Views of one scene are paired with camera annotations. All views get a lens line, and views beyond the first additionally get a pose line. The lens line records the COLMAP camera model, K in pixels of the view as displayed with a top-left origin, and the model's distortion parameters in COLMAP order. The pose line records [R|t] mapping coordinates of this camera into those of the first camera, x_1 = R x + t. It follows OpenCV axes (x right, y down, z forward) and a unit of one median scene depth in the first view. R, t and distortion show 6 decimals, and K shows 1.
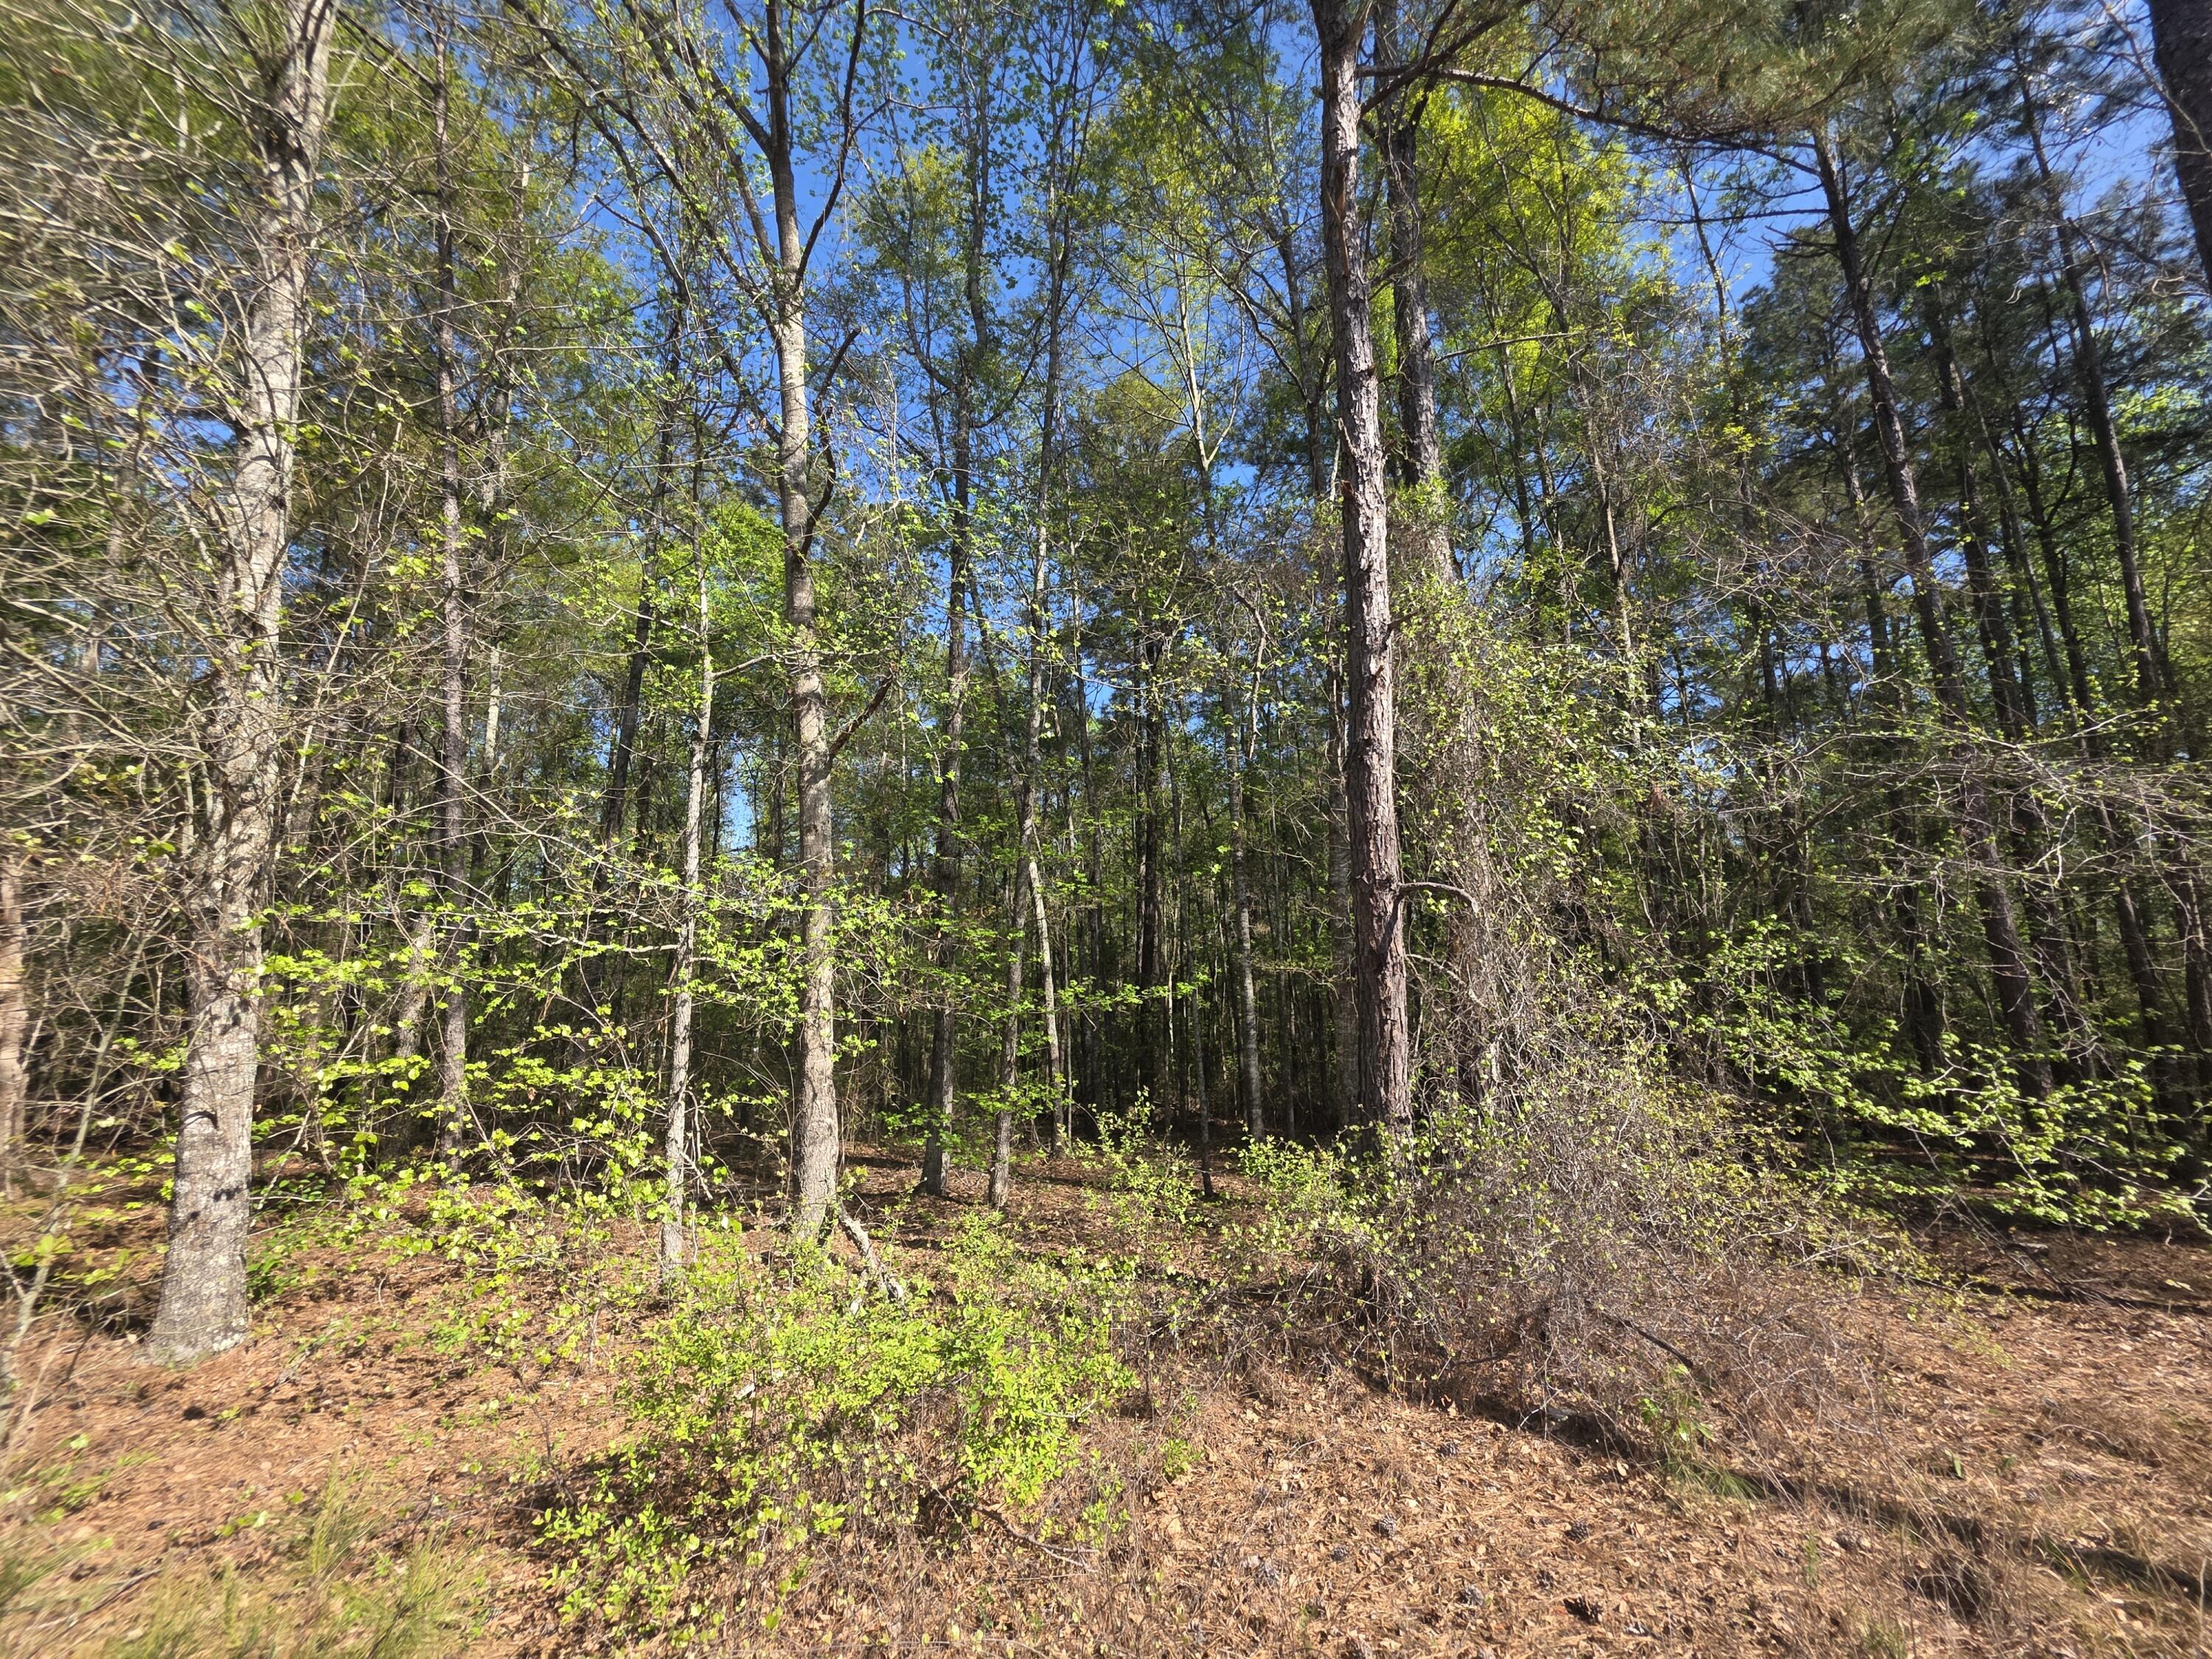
lens RADIAL K [[889.9, 0, 1114.1], [0, 889.9, 826.5], [0, 0, 1]] dist [0.001532, 0.000323]
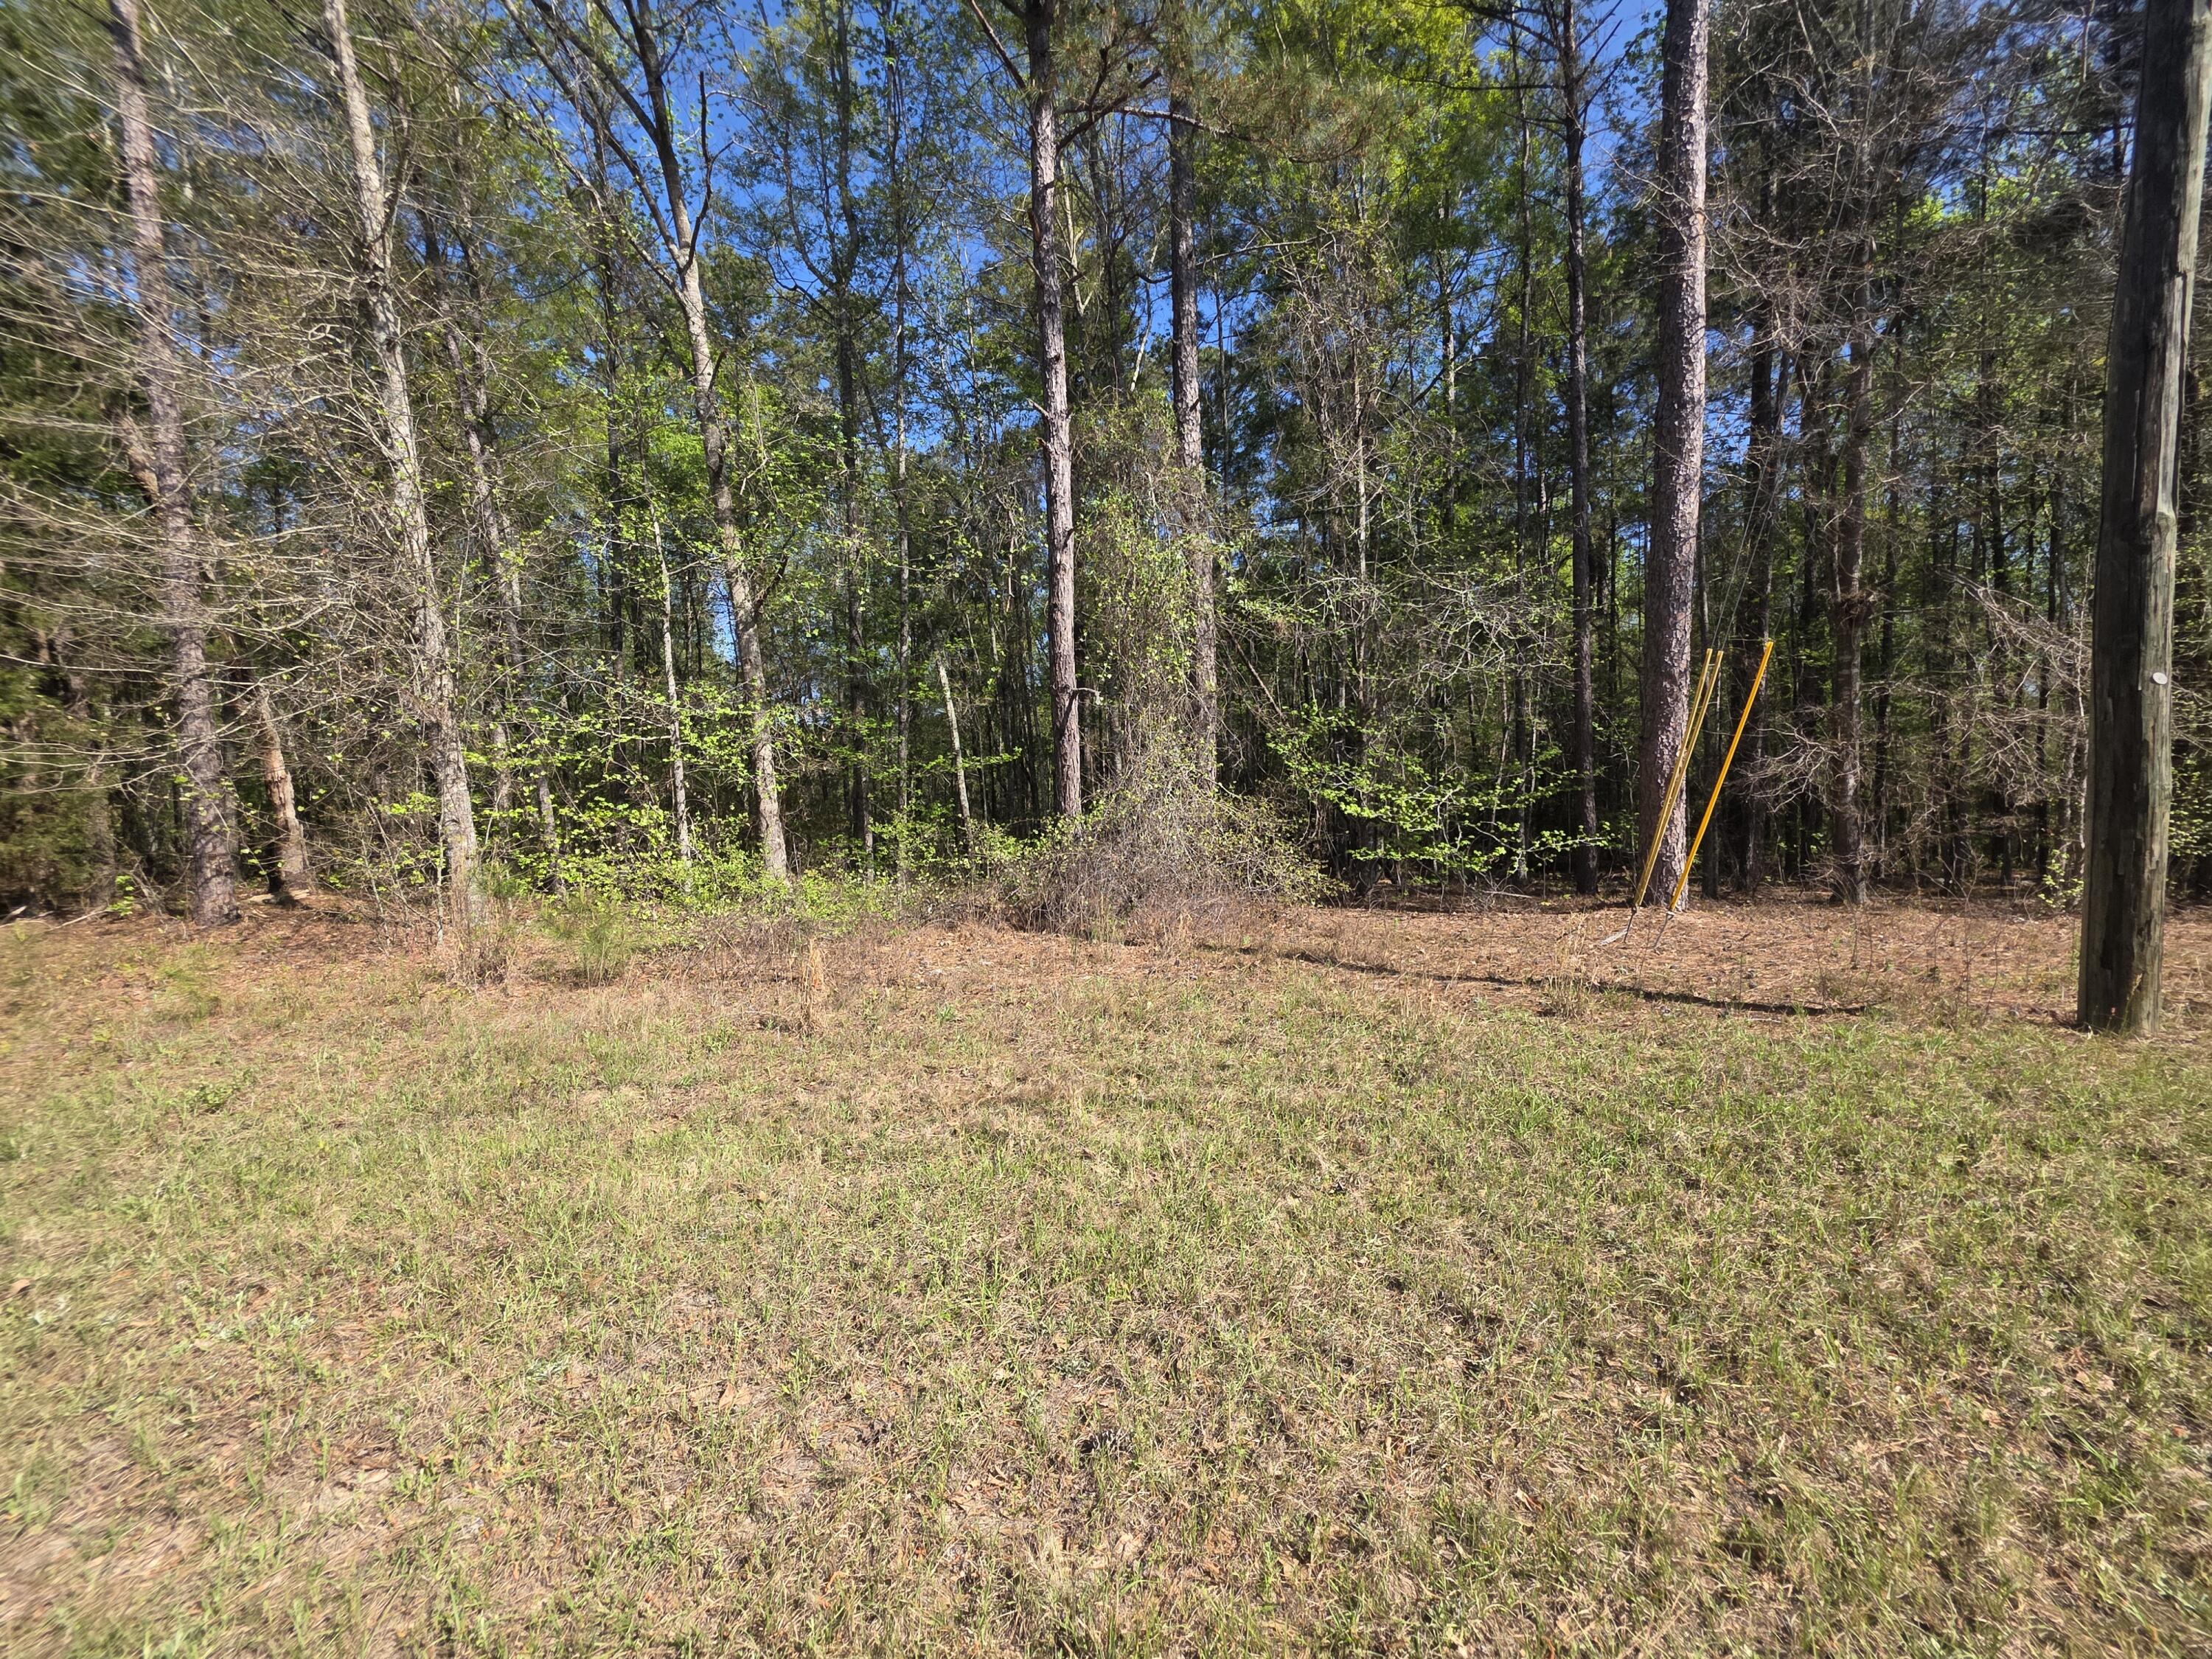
lens RADIAL K [[889.9, 0, 1114.1], [0, 889.9, 826.5], [0, 0, 1]] dist [0.001532, 0.000323]
pose [[0.999508, -0.025865, -0.017751, 0.409685], [0.029316, 0.971517, 0.235151, -0.080176], [0.011164, -0.235556, 0.971797, -0.739179]]
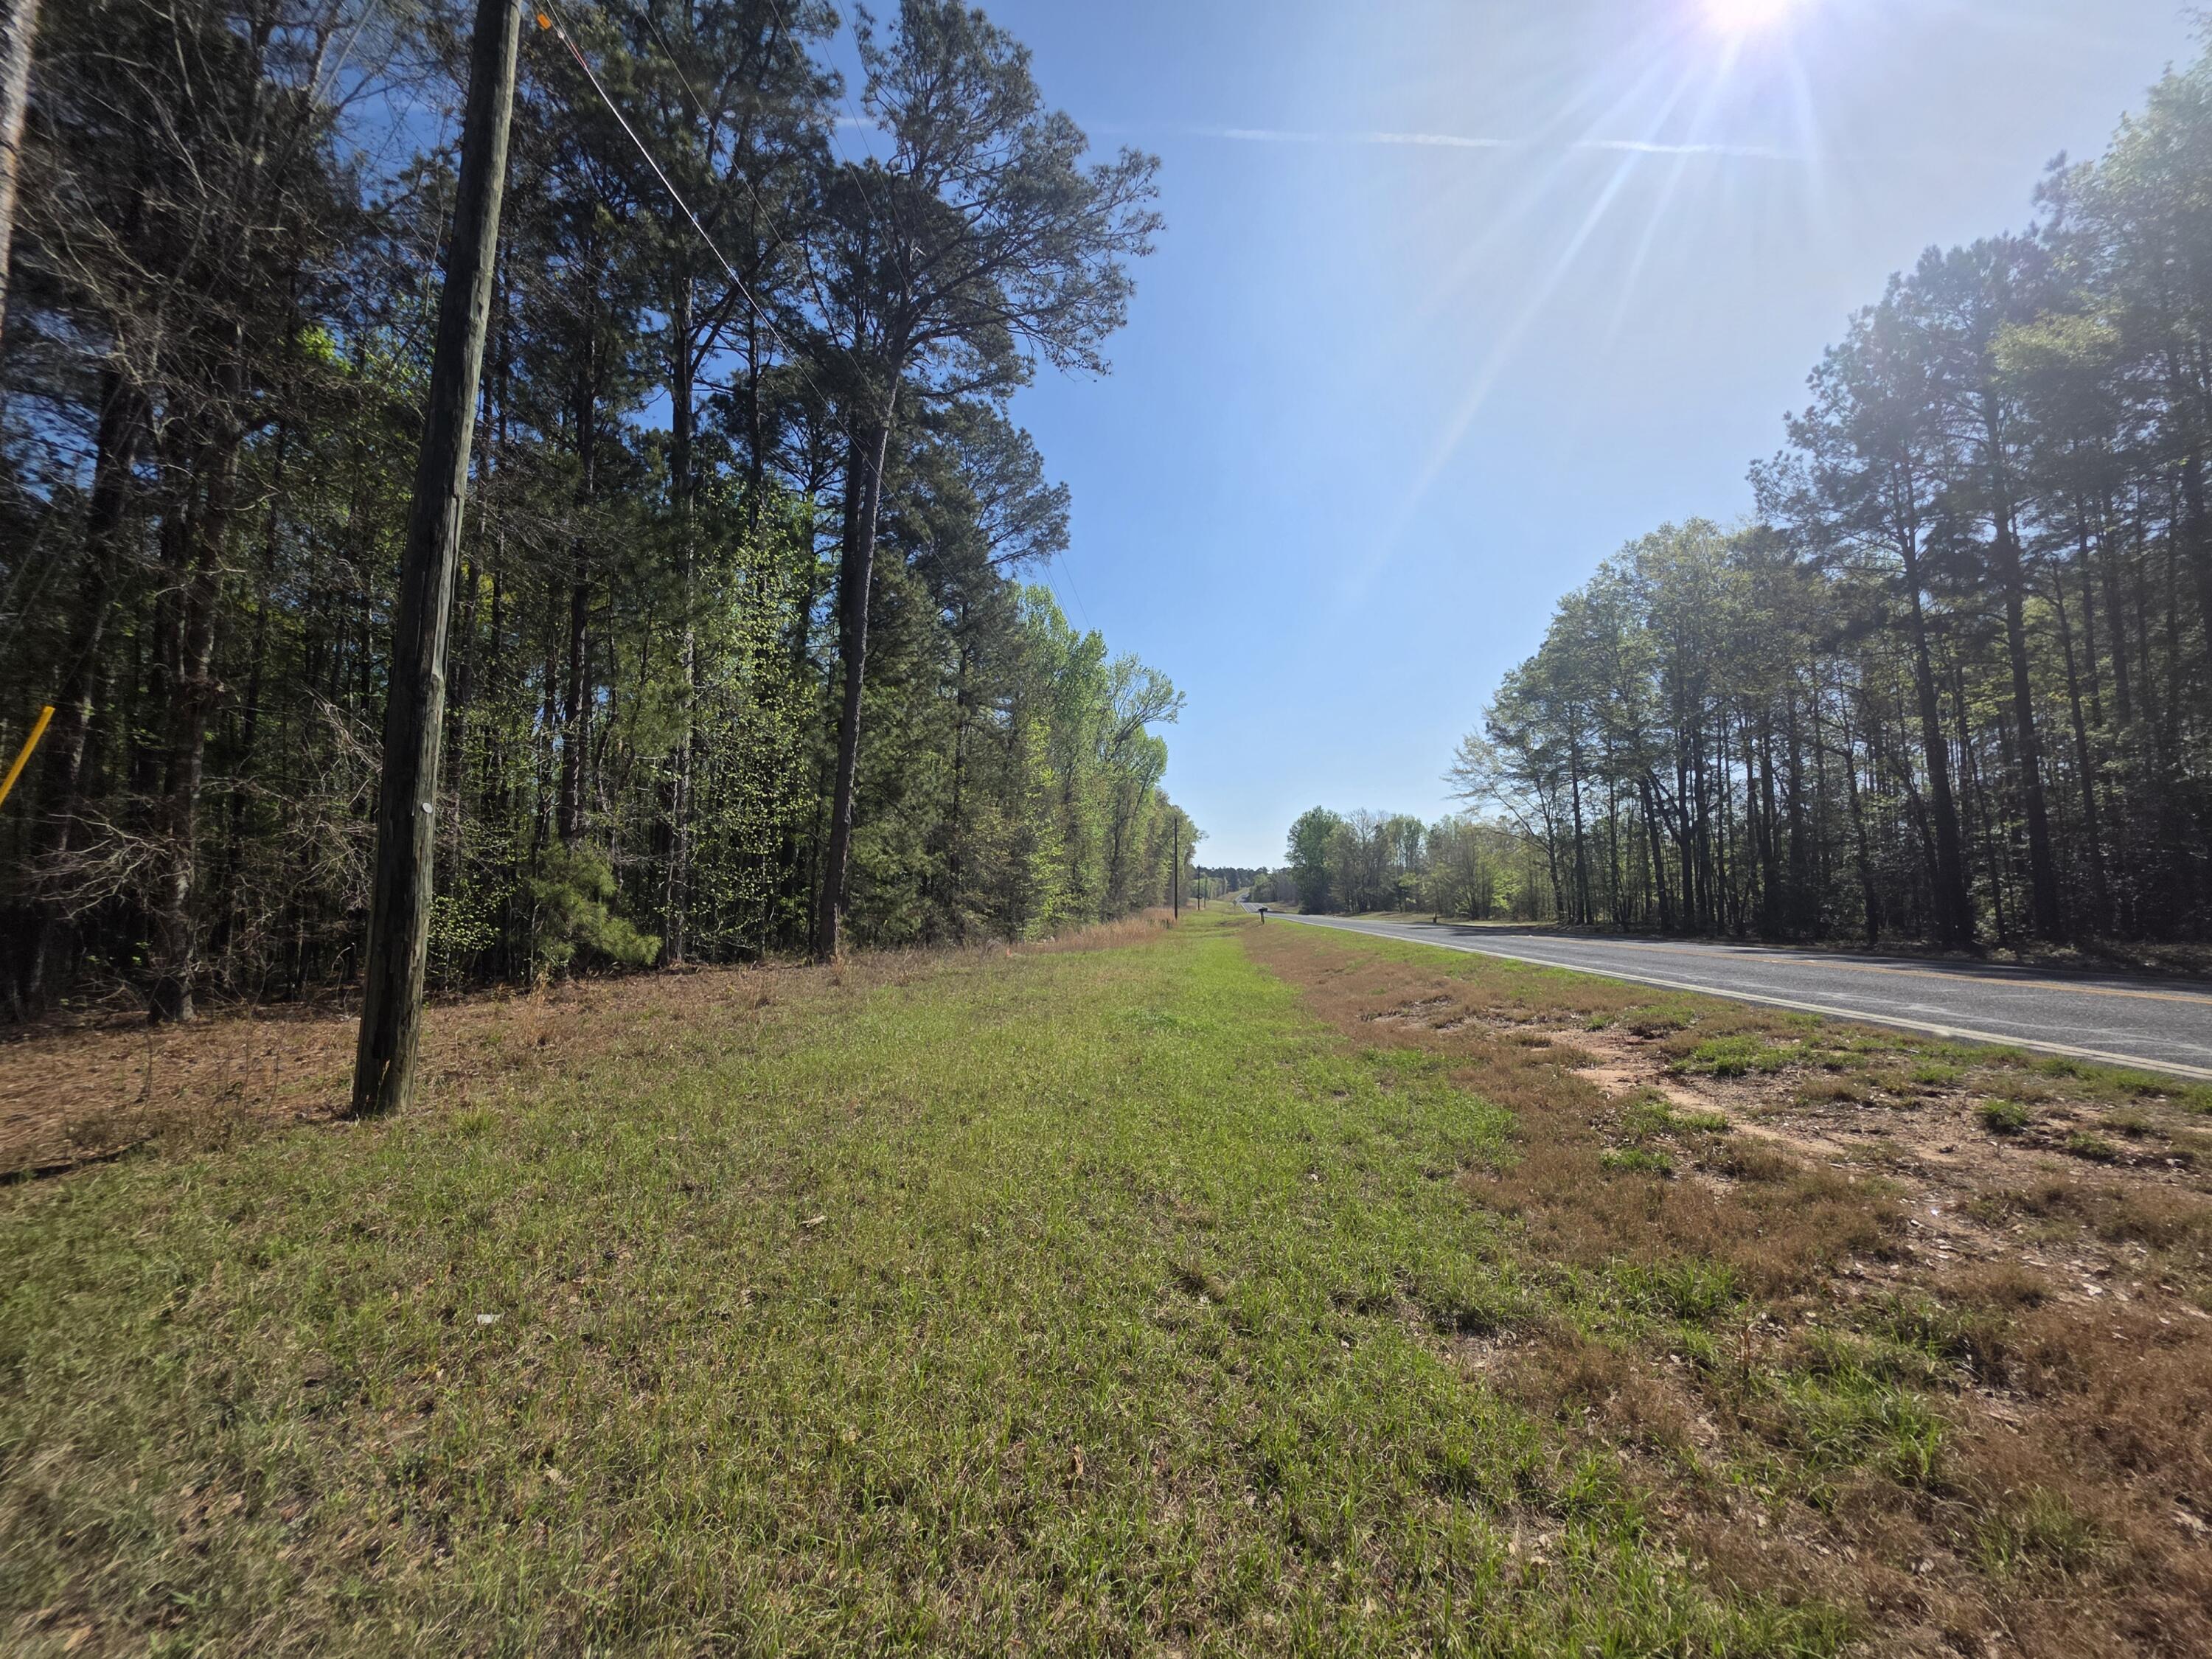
lens RADIAL K [[889.9, 0, 1114.1], [0, 889.9, 826.5], [0, 0, 1]] dist [0.001532, 0.000323]
pose [[0.100137, 0.065729, 0.992800, 0.547608], [-0.208884, 0.976968, -0.043612, -0.107131], [-0.972800, -0.203013, 0.111561, -0.817860]]
